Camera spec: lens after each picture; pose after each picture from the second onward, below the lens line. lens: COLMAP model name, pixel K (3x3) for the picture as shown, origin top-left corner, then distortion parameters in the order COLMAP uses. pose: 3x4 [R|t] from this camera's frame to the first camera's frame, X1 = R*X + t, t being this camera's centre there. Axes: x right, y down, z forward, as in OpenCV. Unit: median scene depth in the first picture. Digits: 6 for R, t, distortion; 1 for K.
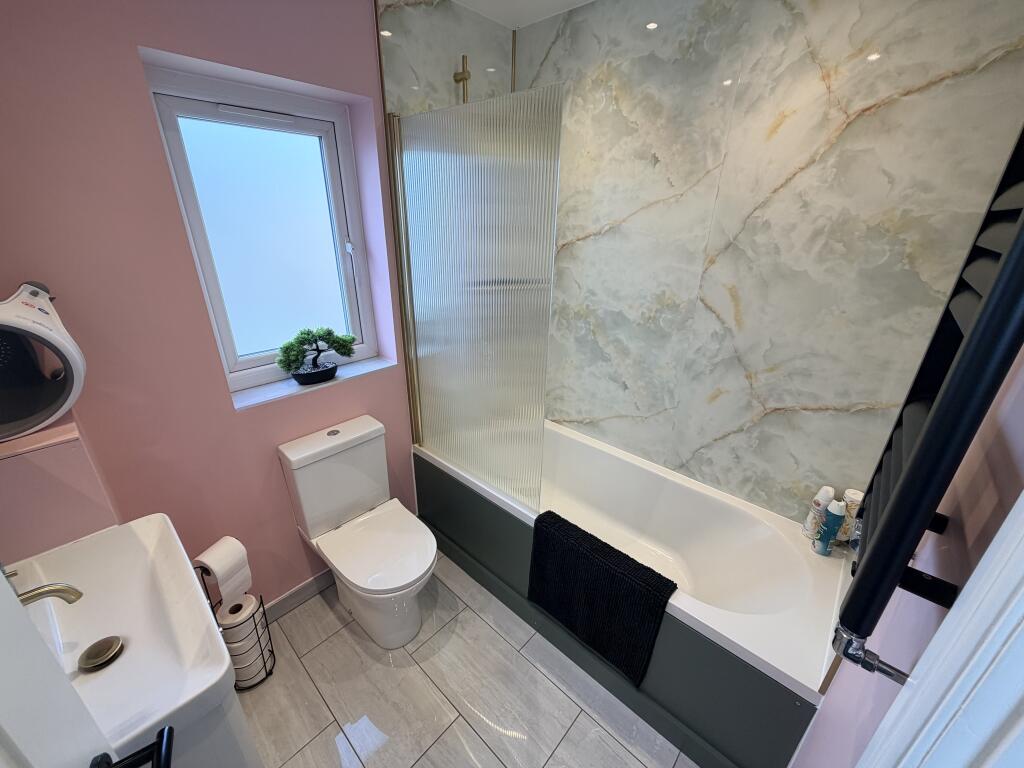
lens RADIAL K [[405.7, 0, 512.0], [0, 405.7, 384.0], [0, 0, 1]] dist [0.001381, 0.000145]
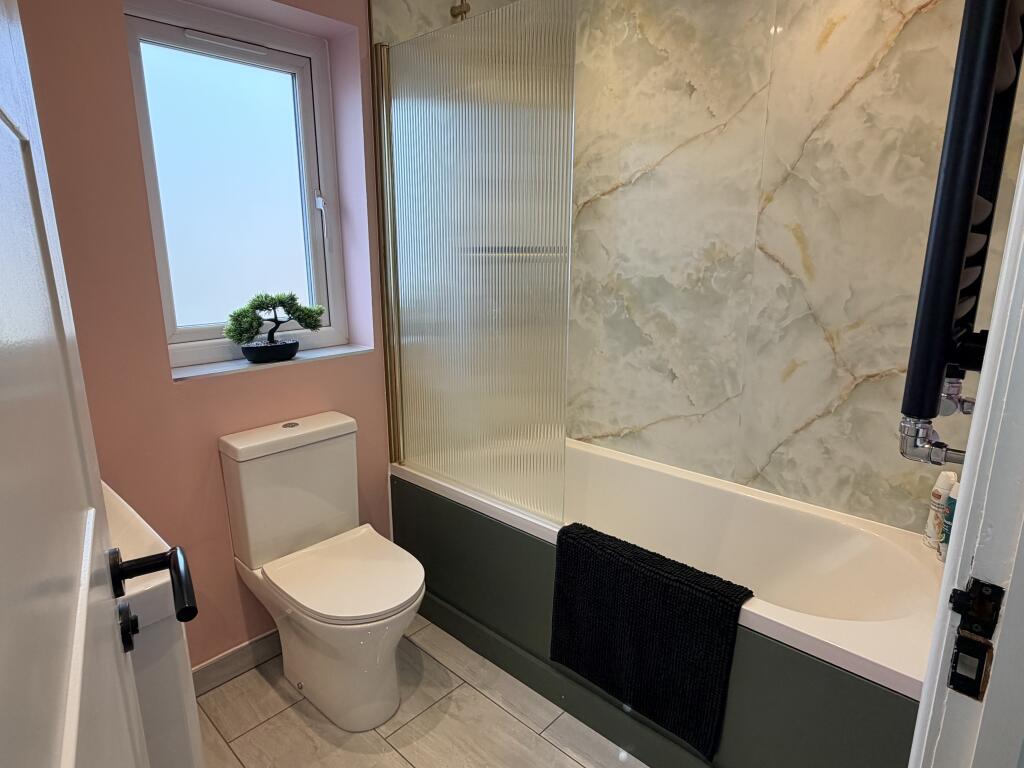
lens RADIAL K [[584.2, 0, 512.0], [0, 584.2, 384.0], [0, 0, 1]] dist [0.000551, 0.000447]
pose [[0.999815, -0.014498, -0.012601, -0.009056], [0.012235, 0.986377, -0.164042, 0.227126], [0.014808, 0.163857, 0.986373, -0.088848]]
